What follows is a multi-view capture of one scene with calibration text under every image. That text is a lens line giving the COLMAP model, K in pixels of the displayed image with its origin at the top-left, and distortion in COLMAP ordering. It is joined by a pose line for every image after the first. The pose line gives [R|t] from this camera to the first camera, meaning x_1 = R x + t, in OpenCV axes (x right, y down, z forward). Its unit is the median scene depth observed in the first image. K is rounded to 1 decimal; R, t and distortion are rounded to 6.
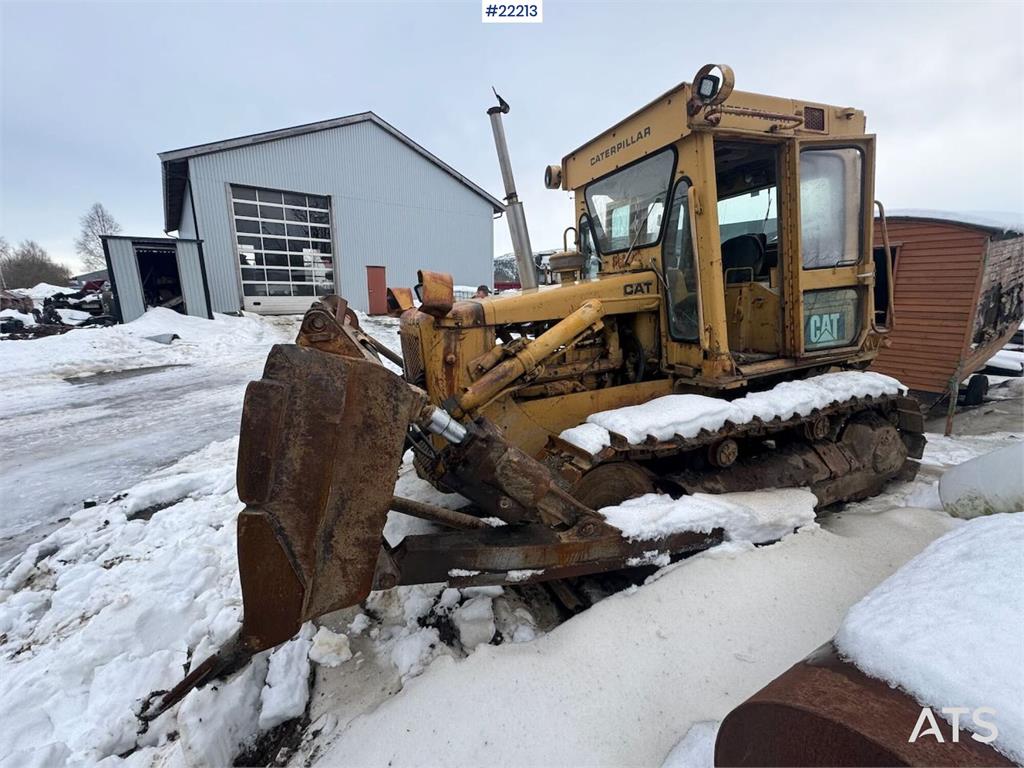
lens RADIAL K [[406.7, 0, 513.1], [0, 406.7, 381.3], [0, 0, 1]] dist [-0.000879, -0.000211]
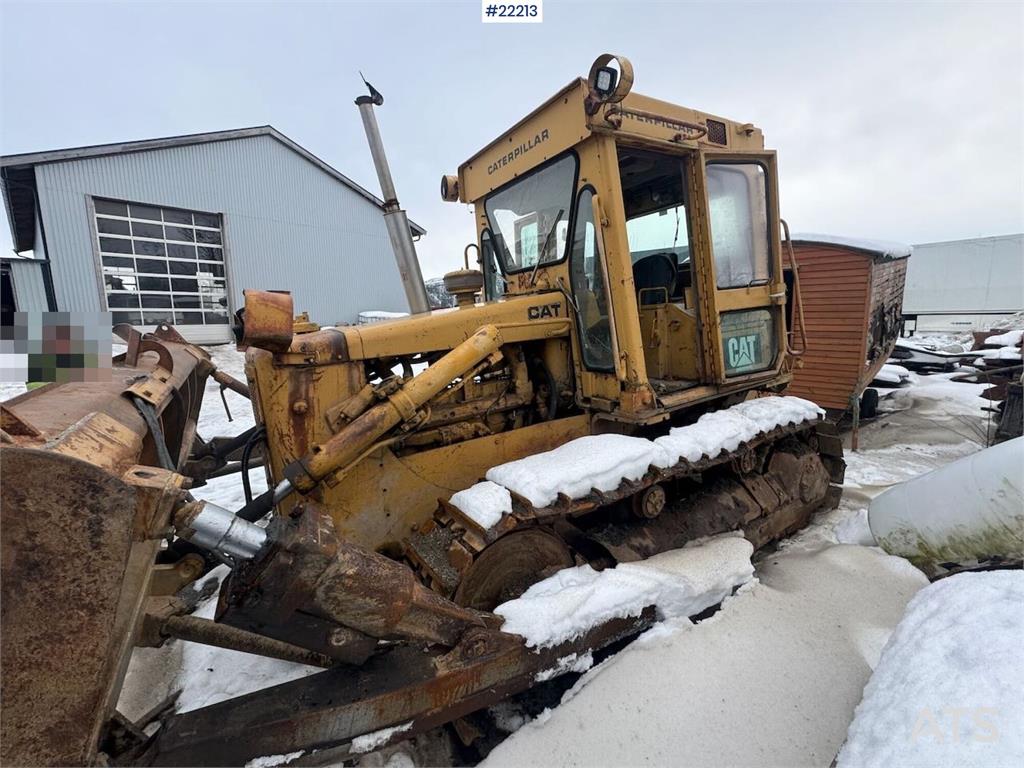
lens RADIAL K [[420.7, 0, 504.0], [0, 420.7, 383.4], [0, 0, 1]] dist [-0.001424, -0.000072]
pose [[0.987501, -0.036644, 0.153296, 0.082612], [0.045602, 0.997426, -0.055334, -0.031850], [-0.150873, 0.061634, 0.986630, 0.147552]]
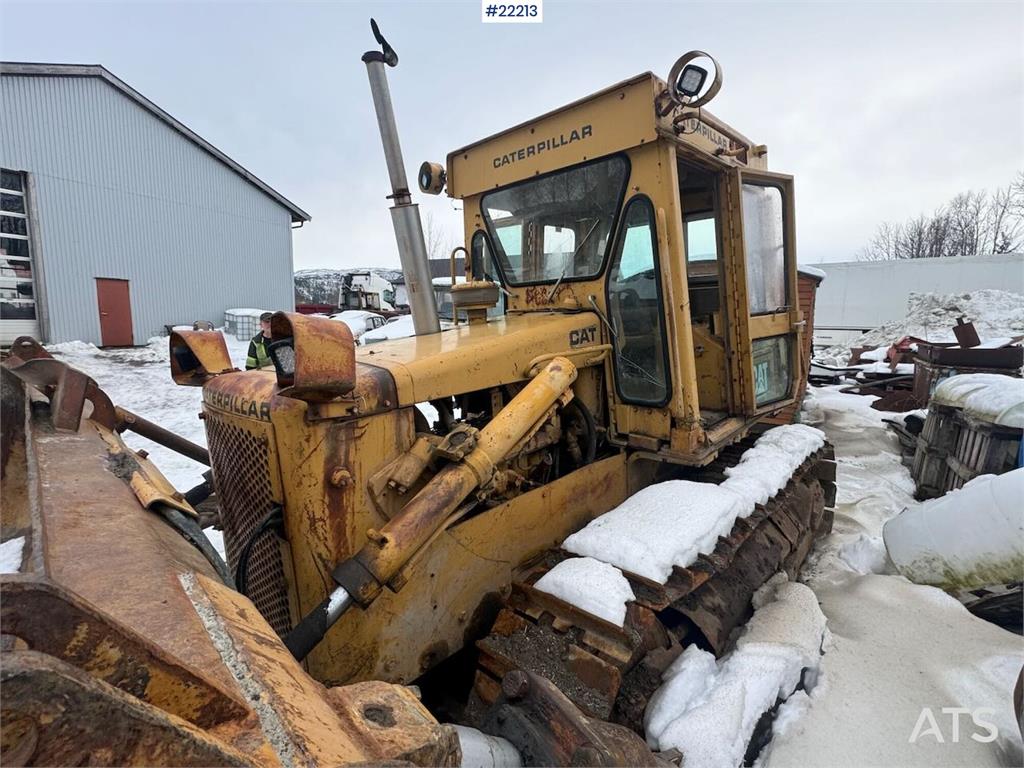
lens RADIAL K [[458.0, 0, 510.1], [0, 458.0, 387.0], [0, 0, 1]] dist [-0.001124, -0.000358]
pose [[0.923656, -0.040076, 0.381122, -0.141437], [0.065654, 0.996361, -0.054345, -0.103292], [-0.377557, 0.075218, 0.922926, 0.300962]]
